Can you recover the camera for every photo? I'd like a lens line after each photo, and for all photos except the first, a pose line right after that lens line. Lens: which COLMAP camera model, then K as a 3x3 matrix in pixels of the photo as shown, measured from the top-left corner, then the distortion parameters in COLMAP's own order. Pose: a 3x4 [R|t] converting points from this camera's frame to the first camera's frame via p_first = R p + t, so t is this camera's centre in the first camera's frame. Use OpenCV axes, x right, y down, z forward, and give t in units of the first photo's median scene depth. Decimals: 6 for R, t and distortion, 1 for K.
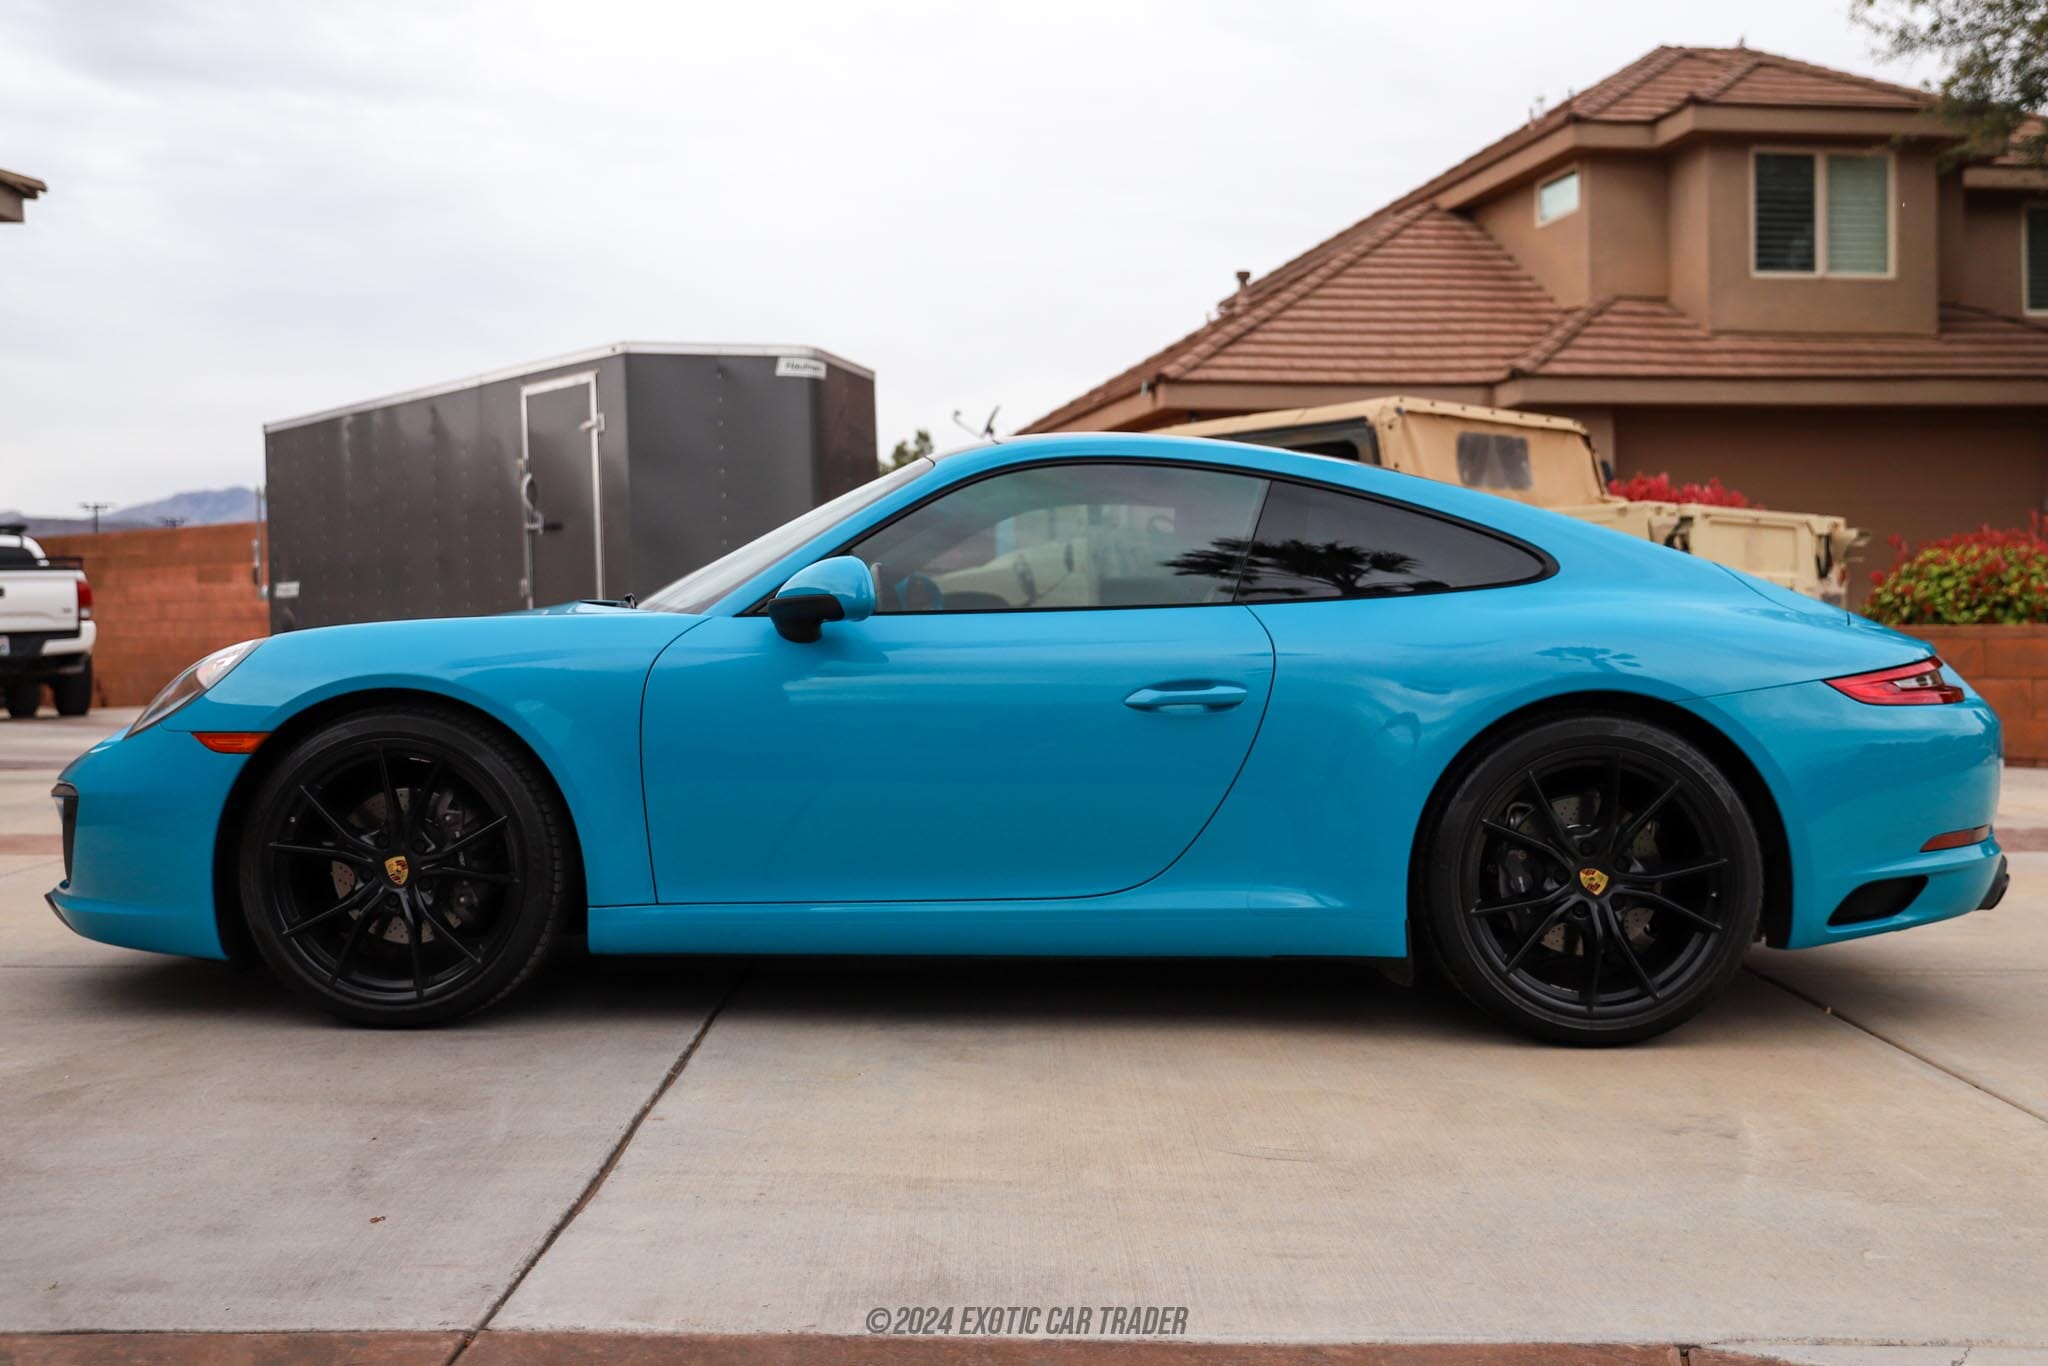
lens RADIAL K [[2046.9, 0, 1029.0], [0, 2046.9, 634.9], [0, 0, 1]] dist [0.001751, 0.034229]
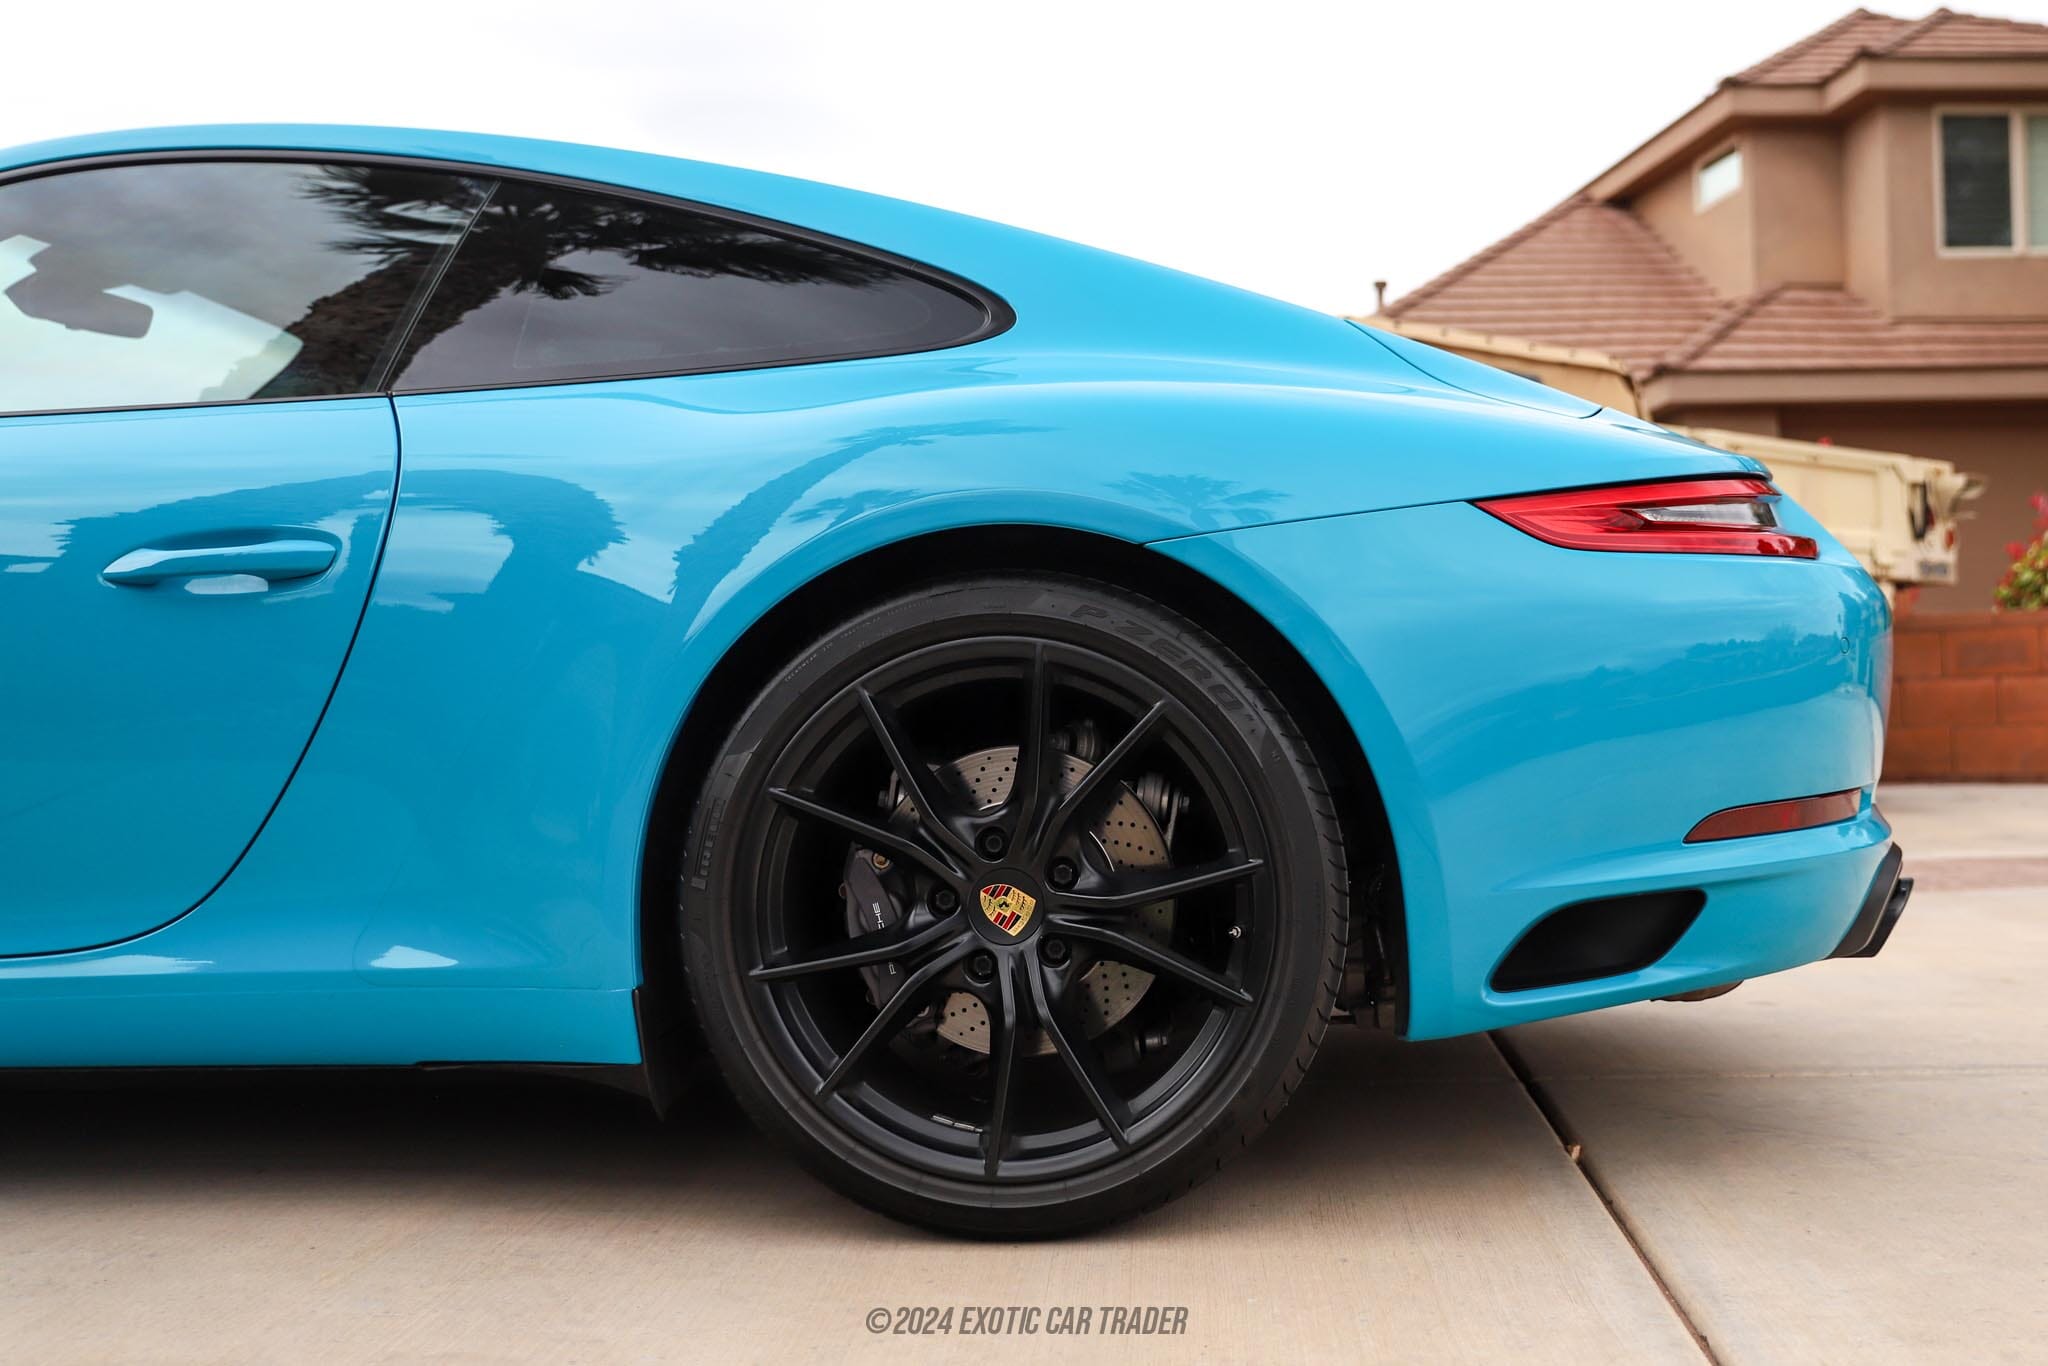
lens RADIAL K [[2311.2, 0, 1016.4], [0, 2311.2, 645.4], [0, 0, 1]] dist [0.007787, 0.017483]
pose [[0.998807, -0.019549, -0.044738, 0.298327], [0.018788, 0.999673, -0.017355, 0.064573], [0.045063, 0.016494, 0.998848, 0.426074]]
